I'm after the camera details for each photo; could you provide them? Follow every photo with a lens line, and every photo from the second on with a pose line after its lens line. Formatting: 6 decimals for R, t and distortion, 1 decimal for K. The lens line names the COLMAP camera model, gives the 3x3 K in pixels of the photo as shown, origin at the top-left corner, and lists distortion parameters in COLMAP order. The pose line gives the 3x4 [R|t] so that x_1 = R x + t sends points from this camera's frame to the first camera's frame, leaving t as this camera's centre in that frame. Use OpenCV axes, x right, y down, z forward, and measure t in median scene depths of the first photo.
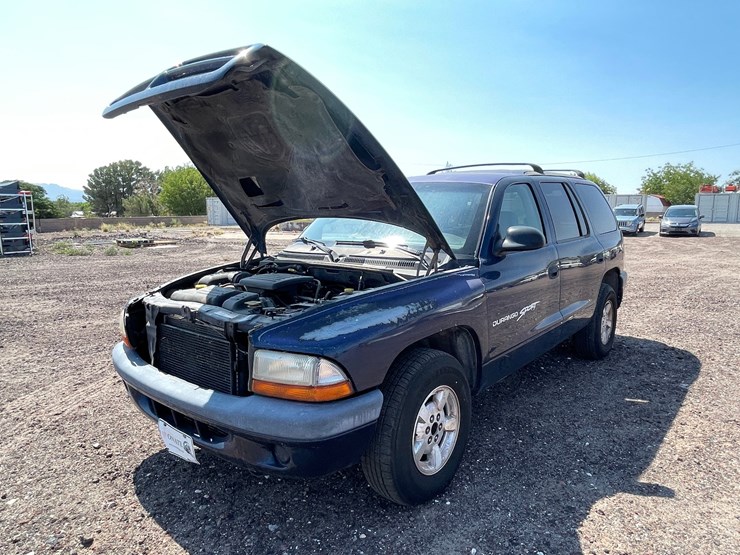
lens RADIAL K [[467.2, 0, 370.0], [0, 467.2, 277.5], [0, 0, 1]] dist [-0.000034, -0.002942]
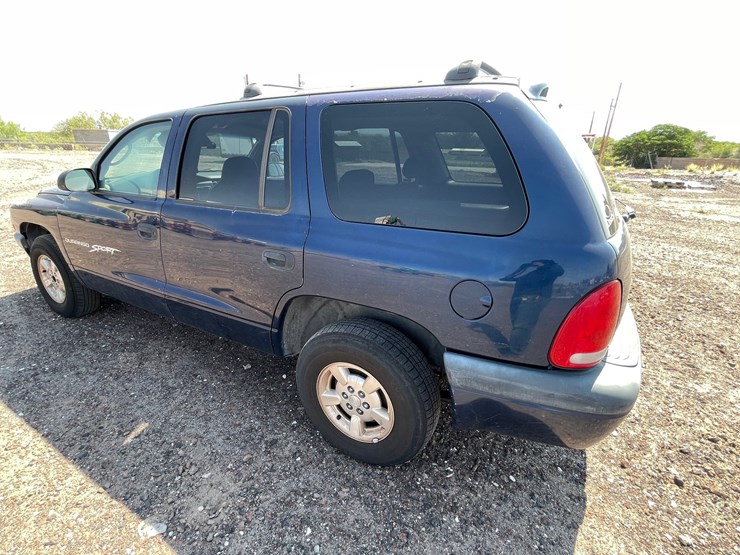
lens RADIAL K [[359.6, 0, 377.1], [0, 359.6, 279.4], [0, 0, 1]] dist [-0.003370, 0.000877]
pose [[0.220315, 0.347167, -0.911557, 1.492730], [-0.160333, 0.934697, 0.317229, -0.273530], [0.962161, 0.076262, 0.261590, 1.663089]]
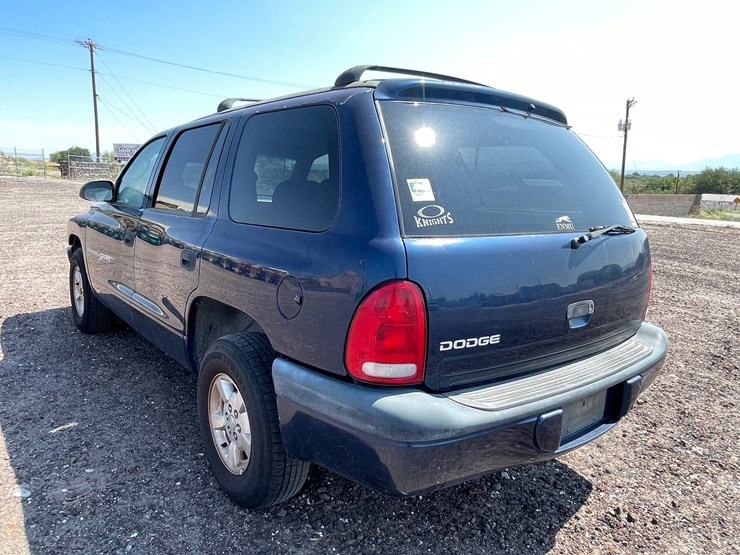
lens RADIAL K [[550.8, 0, 368.1], [0, 550.8, 281.3], [0, 0, 1]] dist [-0.002506, 0.006355]
pose [[-0.178769, 0.178437, -0.967575, 1.765133], [-0.170945, 0.962827, 0.209145, -0.299657], [0.968927, 0.202791, -0.141621, 2.134558]]
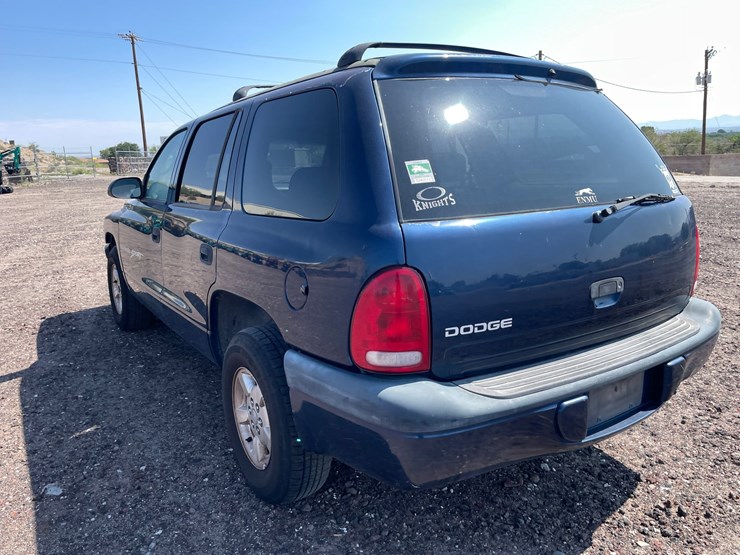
lens RADIAL K [[571.3, 0, 374.2], [0, 571.3, 271.8], [0, 0, 1]] dist [0.092635, -0.118577]
pose [[-0.257102, 0.198785, -0.945718, 1.758669], [-0.107033, 0.966737, 0.232301, -0.314776], [0.960439, 0.160948, -0.227273, 2.201761]]
